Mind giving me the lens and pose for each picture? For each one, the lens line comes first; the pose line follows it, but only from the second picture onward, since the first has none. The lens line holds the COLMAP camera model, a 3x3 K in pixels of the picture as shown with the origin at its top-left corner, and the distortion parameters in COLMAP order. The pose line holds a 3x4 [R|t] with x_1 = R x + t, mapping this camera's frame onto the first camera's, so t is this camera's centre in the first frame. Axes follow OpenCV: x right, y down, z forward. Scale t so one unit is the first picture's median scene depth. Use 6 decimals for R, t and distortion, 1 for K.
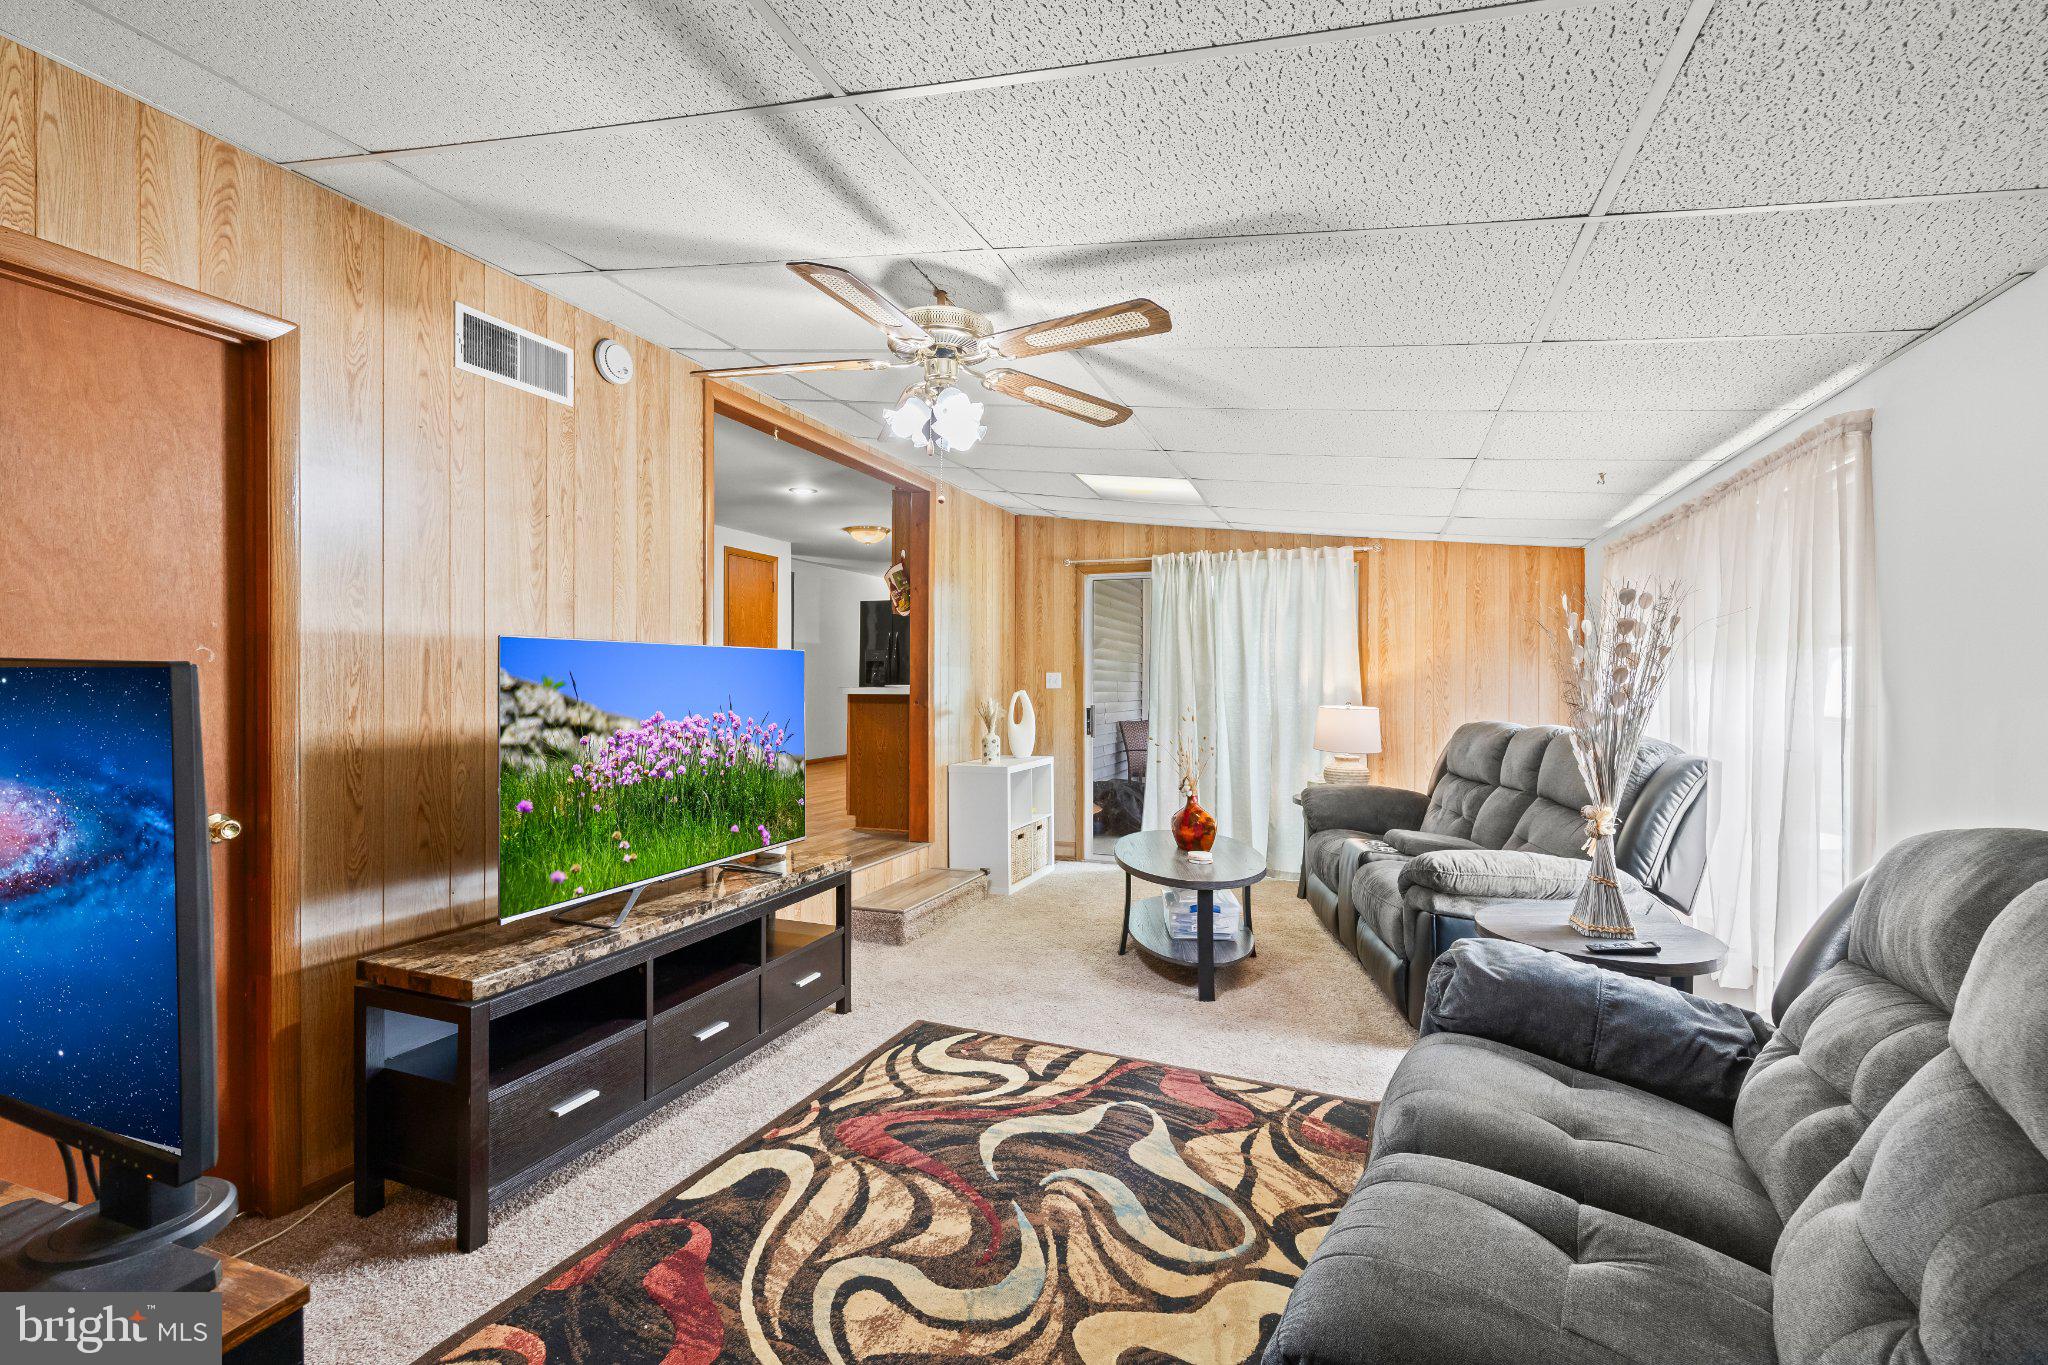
lens RADIAL K [[889.8, 0, 1024.0], [0, 889.8, 682.5], [0, 0, 1]] dist [-0.001407, -0.000163]
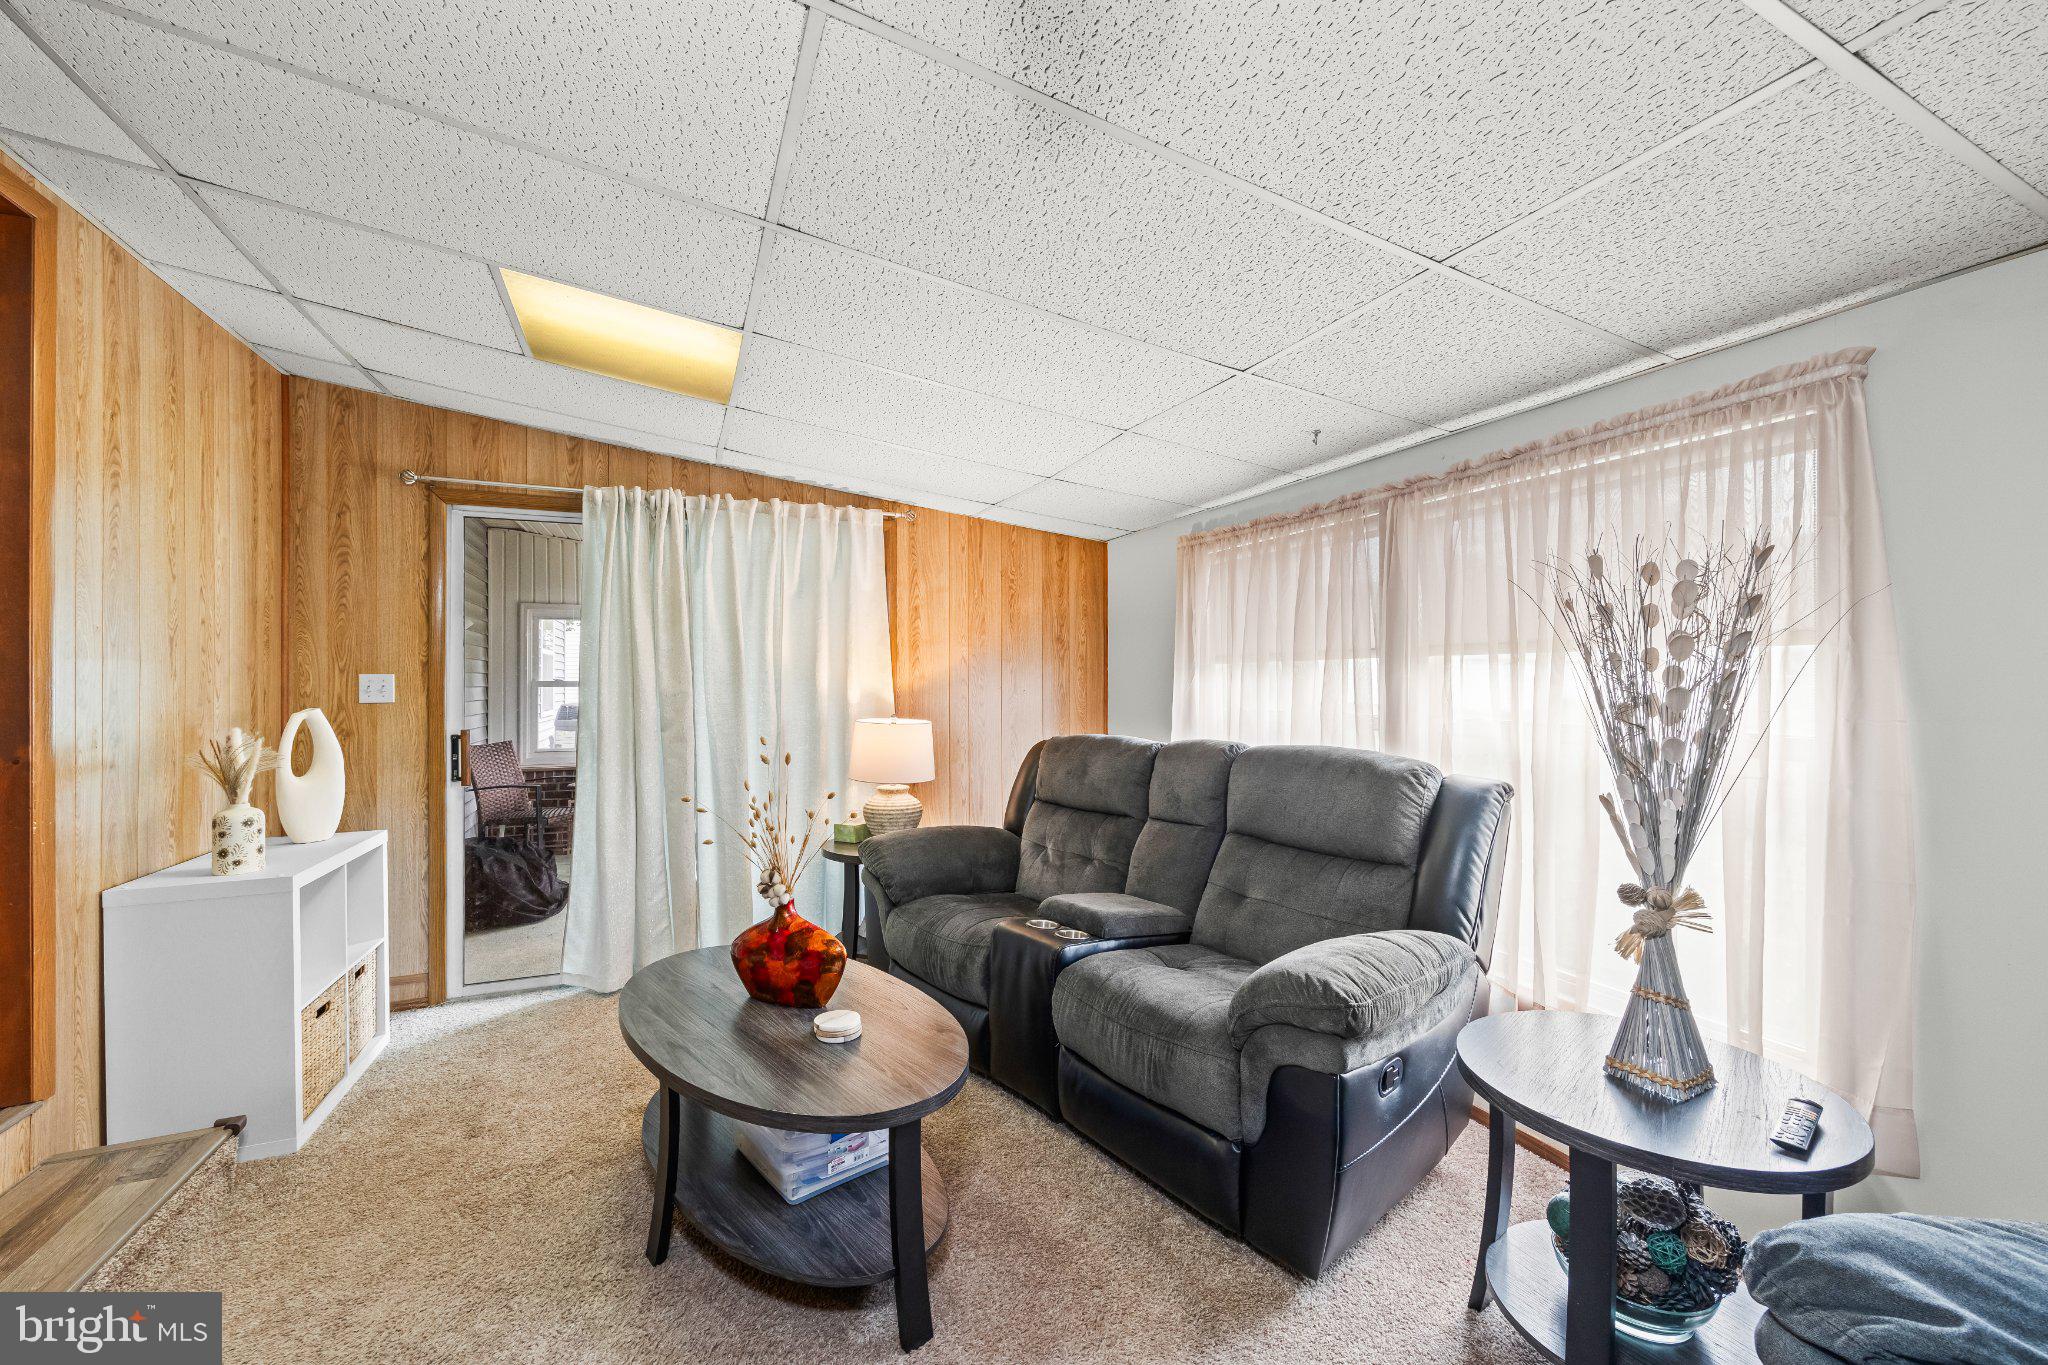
lens RADIAL K [[827.5, 0, 1017.0], [0, 827.5, 677.3], [0, 0, 1]] dist [-0.001305, 0.000320]
pose [[0.714087, -0.002618, 0.700052, -0.064796], [0.006211, 0.999977, -0.002596, -0.008069], [-0.700030, 0.006202, 0.714087, 0.540618]]
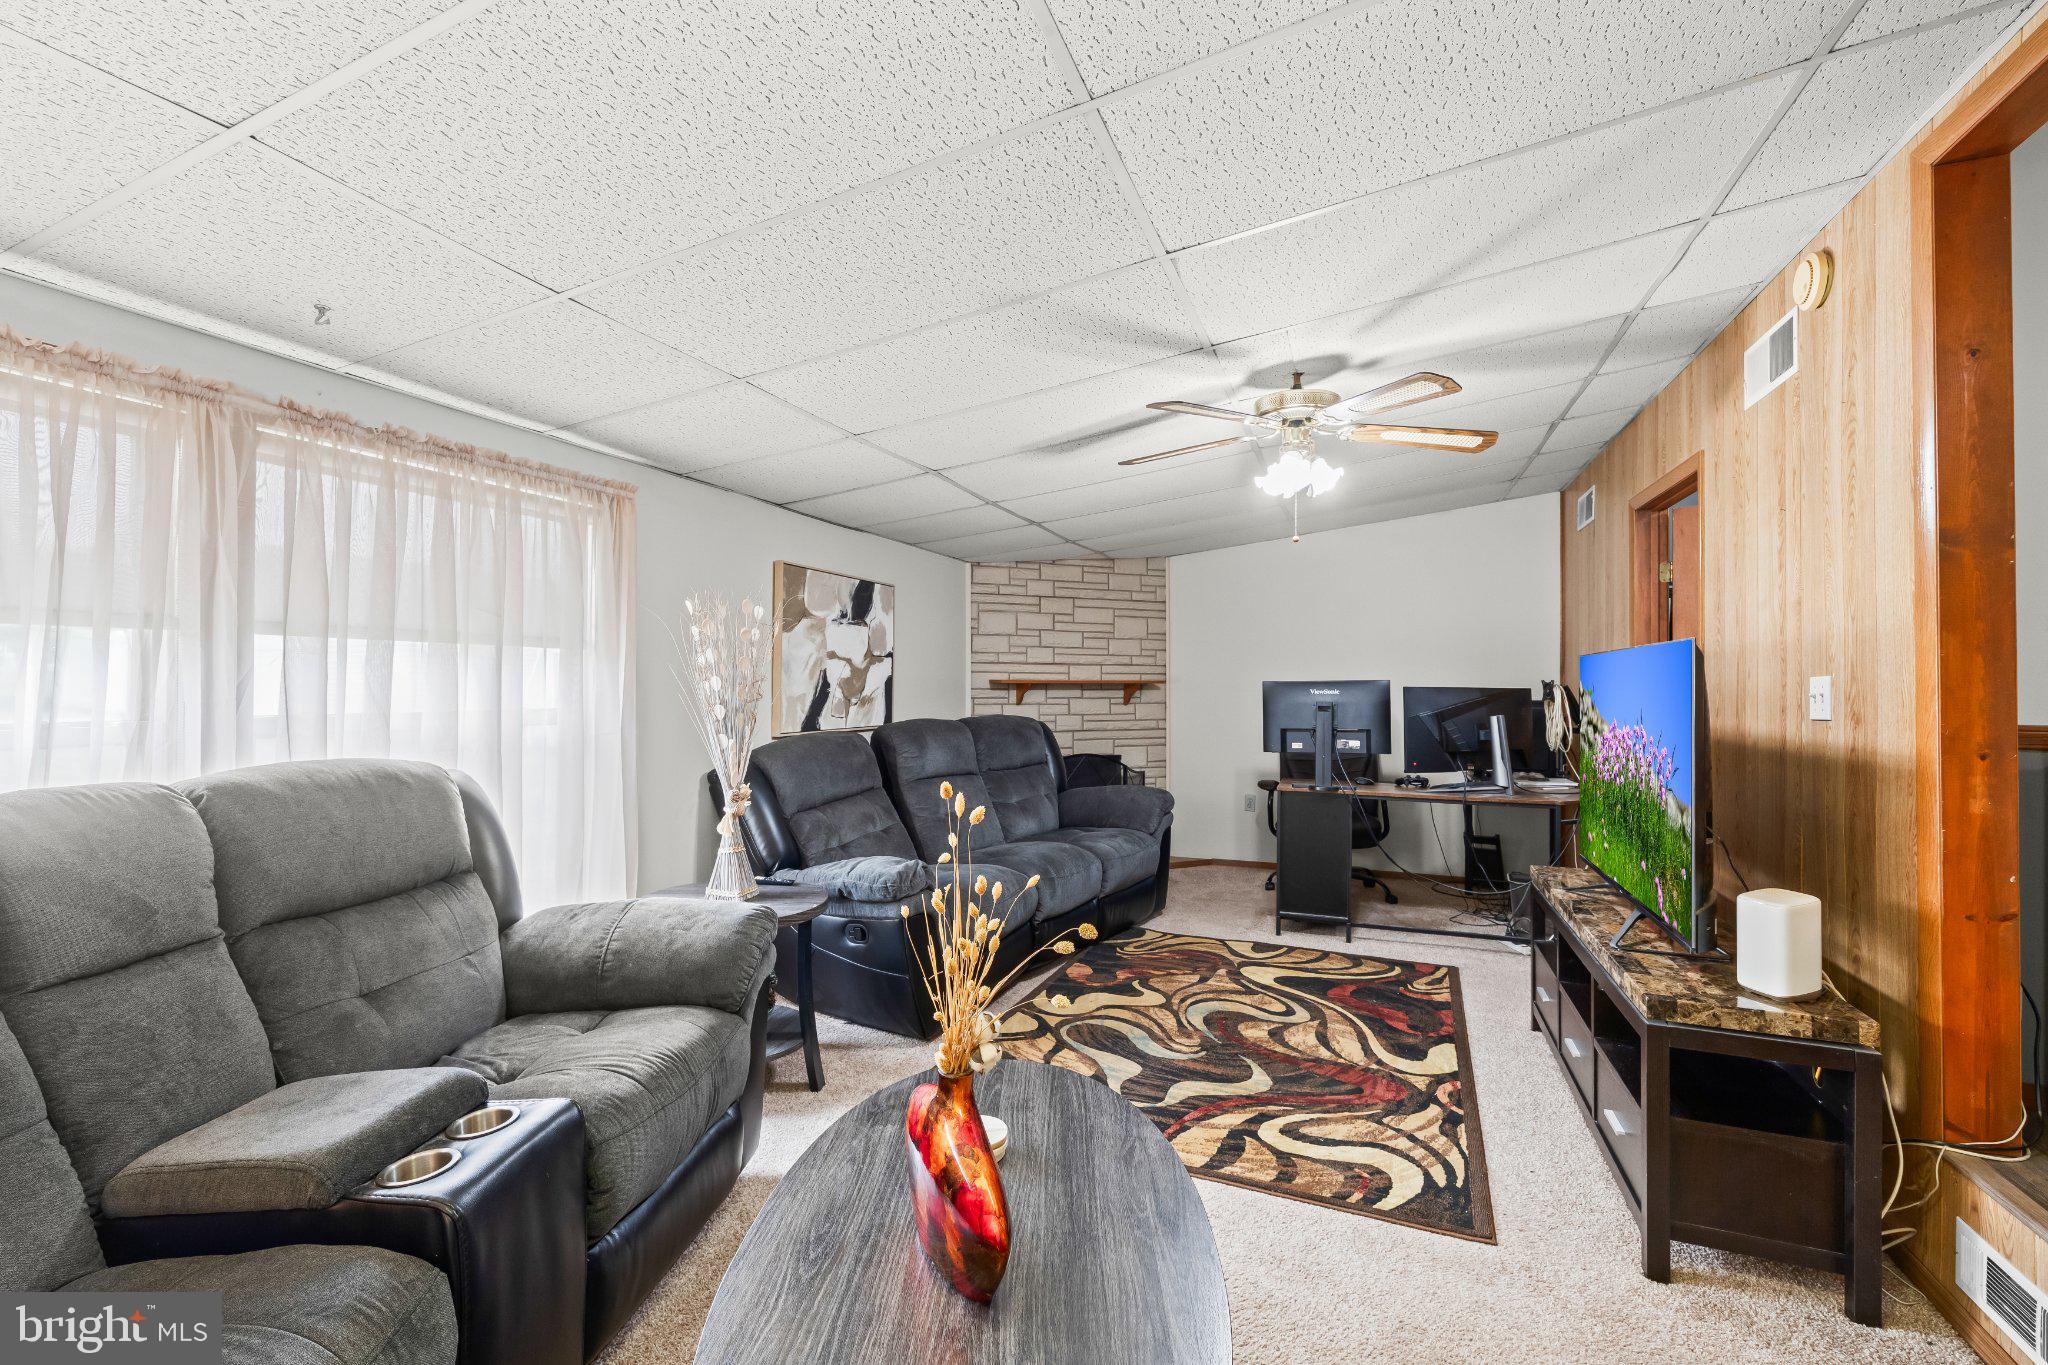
lens RADIAL K [[889.8, 0, 1024.0], [0, 889.8, 682.5], [0, 0, 1]] dist [-0.001407, -0.000163]
pose [[-0.999950, -0.008857, -0.004646, 0.168437], [-0.008868, 0.999958, 0.002366, -0.002517], [0.004625, 0.002407, -0.999986, 1.288066]]
